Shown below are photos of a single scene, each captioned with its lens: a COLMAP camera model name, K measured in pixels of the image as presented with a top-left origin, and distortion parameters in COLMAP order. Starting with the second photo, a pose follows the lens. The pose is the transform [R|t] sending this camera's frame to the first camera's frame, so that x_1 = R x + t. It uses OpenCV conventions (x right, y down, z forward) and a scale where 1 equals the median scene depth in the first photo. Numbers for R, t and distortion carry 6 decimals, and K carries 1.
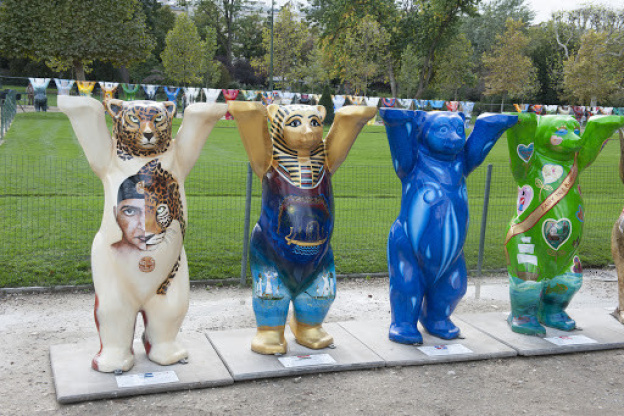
lens RADIAL K [[806.1, 0, 312.9], [0, 806.1, 213.4], [0, 0, 1]] dist [0.152148, 0.000000]
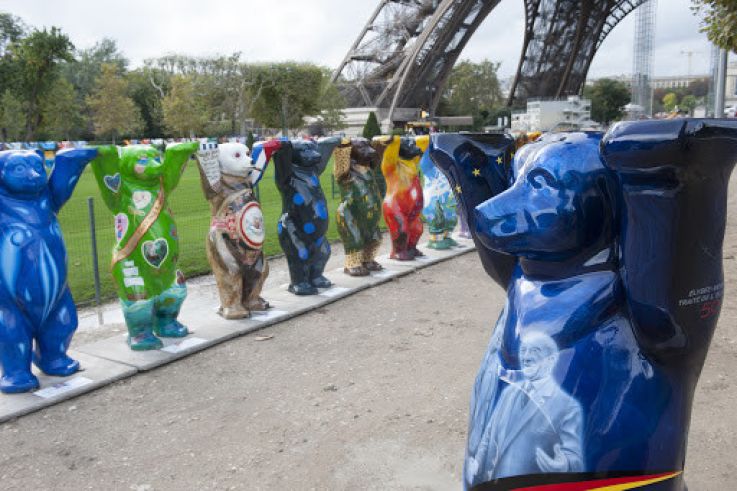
lens RADIAL K [[879.3, 0, 369.6], [0, 879.3, 243.6], [0, 0, 1]] dist [0.128056, 0.000000]
pose [[0.790414, -0.157645, 0.591940, -0.176483], [0.156666, 0.986204, 0.053449, -0.006659], [-0.592200, 0.050490, 0.804207, -0.125367]]
